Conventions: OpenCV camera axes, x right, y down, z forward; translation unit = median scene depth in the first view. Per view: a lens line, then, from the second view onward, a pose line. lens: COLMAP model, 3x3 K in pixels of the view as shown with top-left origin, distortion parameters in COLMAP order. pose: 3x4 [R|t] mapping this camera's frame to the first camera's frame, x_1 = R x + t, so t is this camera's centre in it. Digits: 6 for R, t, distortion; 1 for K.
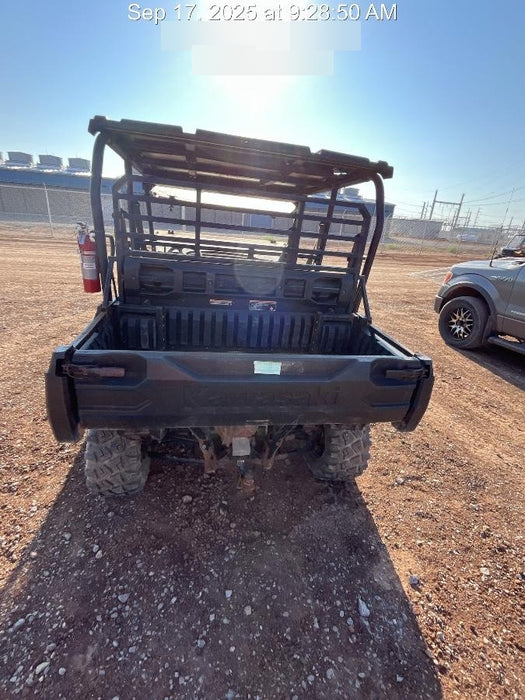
lens RADIAL K [[333.7, 0, 260.7], [0, 333.7, 353.1], [0, 0, 1]] dist [-0.003700, -0.001204]
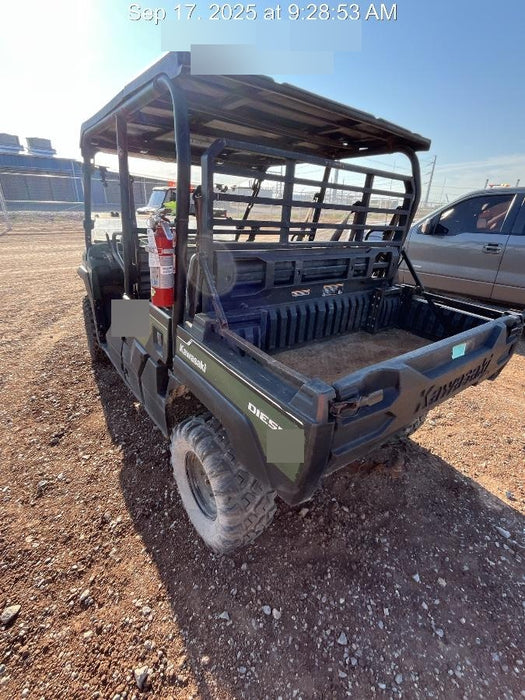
lens RADIAL K [[333.7, 0, 263.7], [0, 333.7, 353.8], [0, 0, 1]] dist [-0.003700, -0.001204]
pose [[0.888909, -0.224121, 0.399512, -0.632463], [0.192696, 0.974168, 0.117748, -0.124666], [-0.415582, -0.027683, 0.909134, 0.242227]]
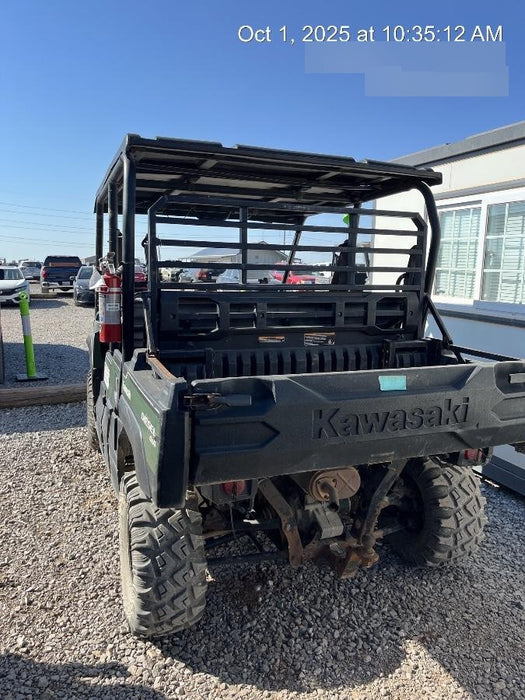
lens RADIAL K [[533.0, 0, 269.8], [0, 533.0, 346.1], [0, 0, 1]] dist [0.008877, -0.004522]
pose [[0.976560, -0.109963, 0.185039, -0.376027], [0.149657, 0.964741, -0.216512, 0.142569], [-0.154706, 0.239129, 0.958584, -0.211634]]
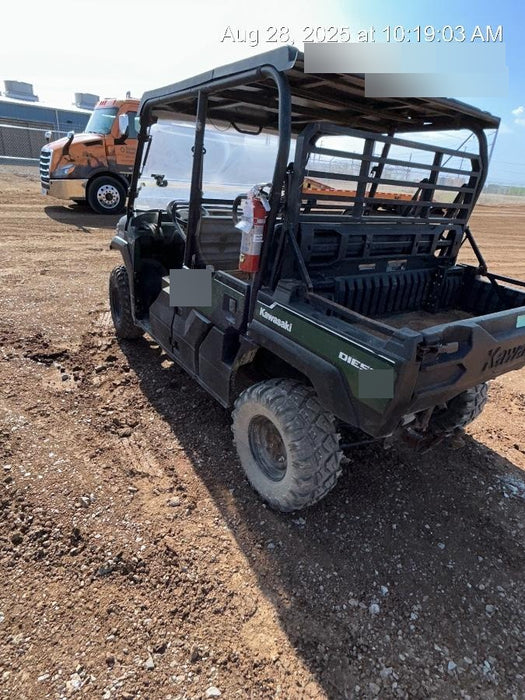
lens RADIAL K [[421.8, 0, 263.6], [0, 421.8, 353.1], [0, 0, 1]] dist [0.010608, 0.000704]
pose [[0.900140, -0.188025, 0.392932, -0.920937], [0.161027, 0.981777, 0.100914, -0.086953], [-0.404746, -0.027564, 0.914014, 0.058562]]
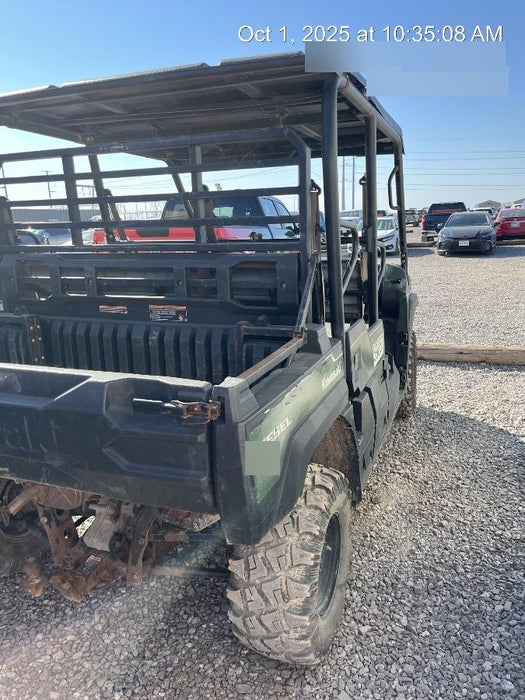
lens RADIAL K [[533.0, 0, 264.3], [0, 533.0, 347.5], [0, 0, 1]] dist [0.008877, -0.004522]
pose [[0.843444, 0.003221, -0.537207, 0.764923], [-0.093906, 0.985470, -0.141528, 0.052035], [0.528946, 0.169818, 0.831491, 0.287937]]
